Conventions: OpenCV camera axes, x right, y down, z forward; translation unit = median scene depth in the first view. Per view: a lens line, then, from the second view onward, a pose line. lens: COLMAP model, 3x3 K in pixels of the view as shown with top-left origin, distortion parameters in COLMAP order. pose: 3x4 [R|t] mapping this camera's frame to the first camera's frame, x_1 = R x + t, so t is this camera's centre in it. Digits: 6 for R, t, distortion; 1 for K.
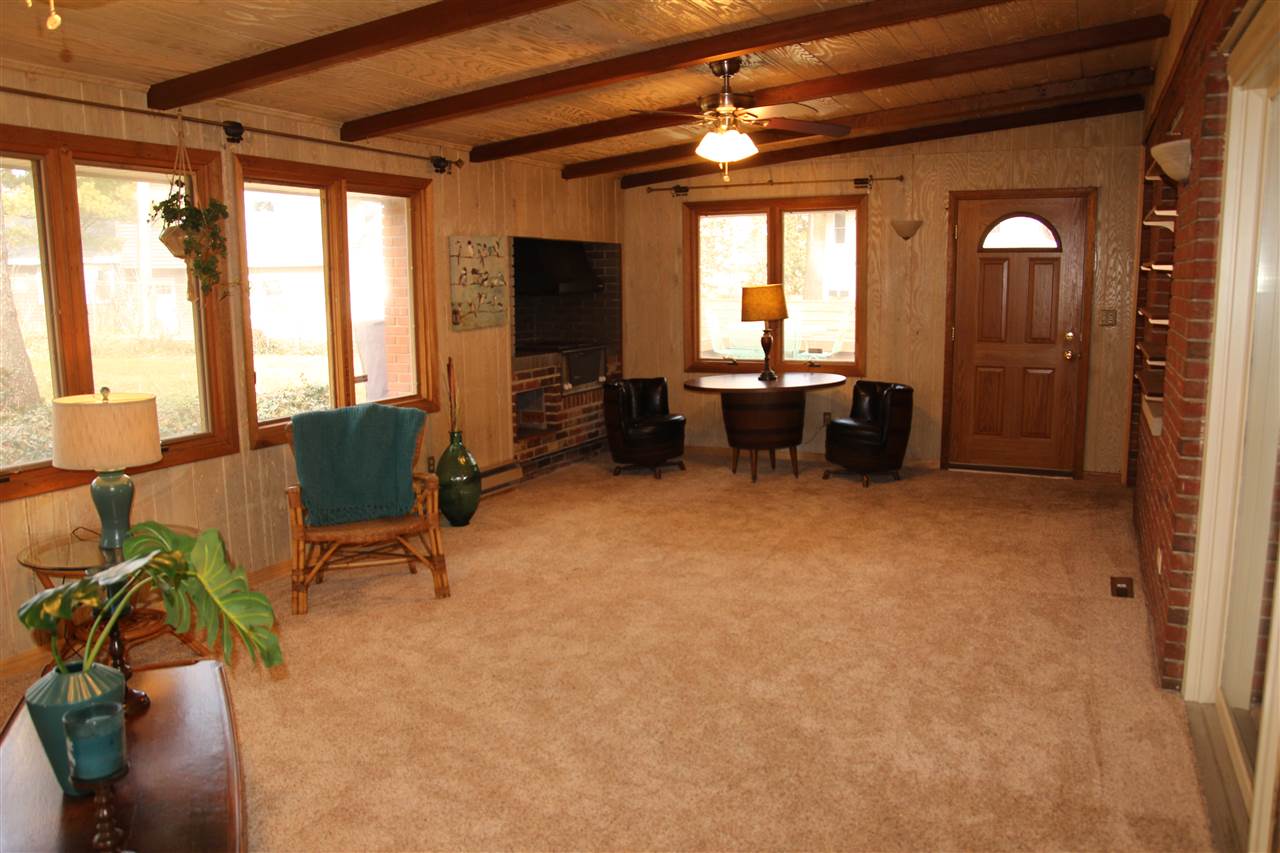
lens RADIAL K [[982.5, 0, 638.2], [0, 982.5, 429.2], [0, 0, 1]] dist [-0.078191, 0.039484]
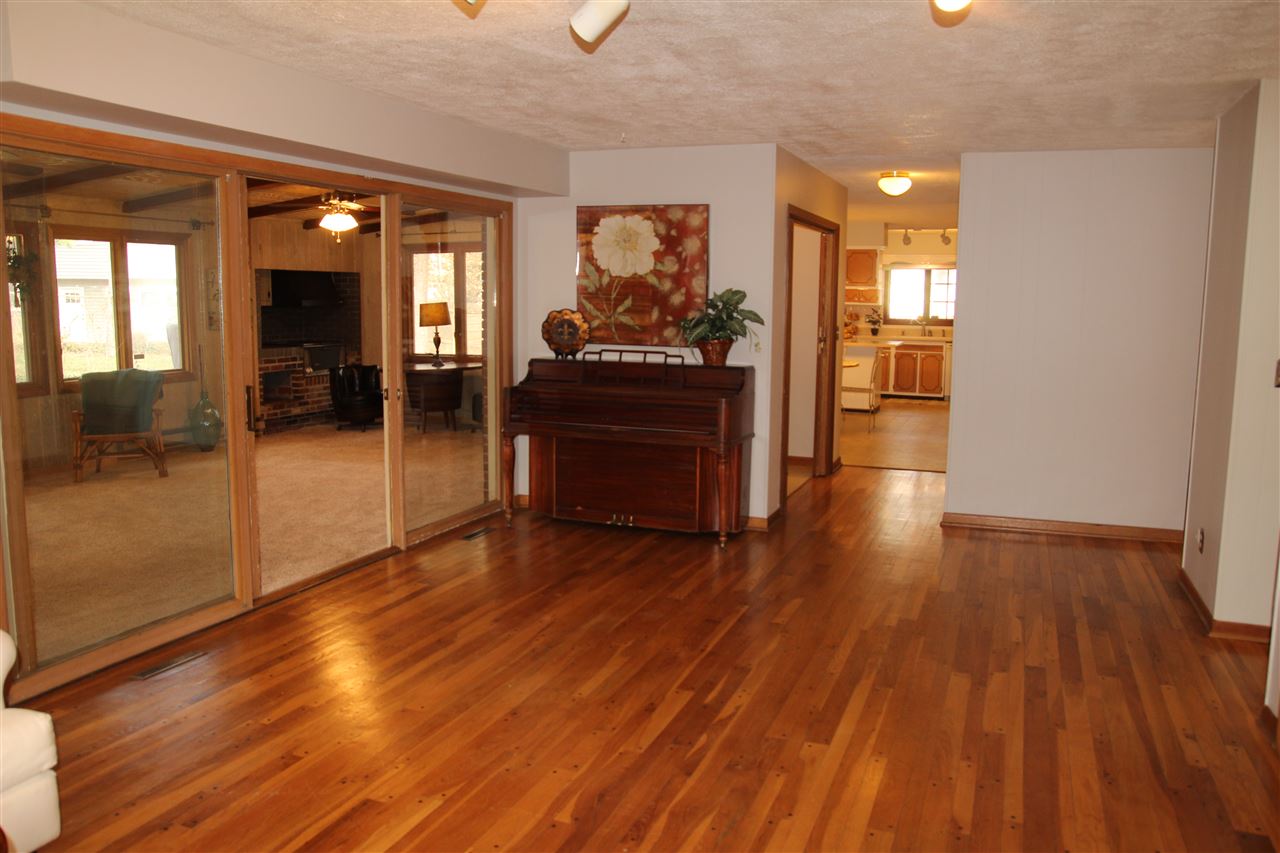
lens RADIAL K [[982.5, 0, 643.7], [0, 982.5, 424.9], [0, 0, 1]] dist [-0.078191, 0.039484]
pose [[0.997695, 0.007159, 0.067483, 0.357722], [-0.005568, 0.999703, -0.023736, 0.075721], [-0.067633, 0.023305, 0.997438, -0.522134]]
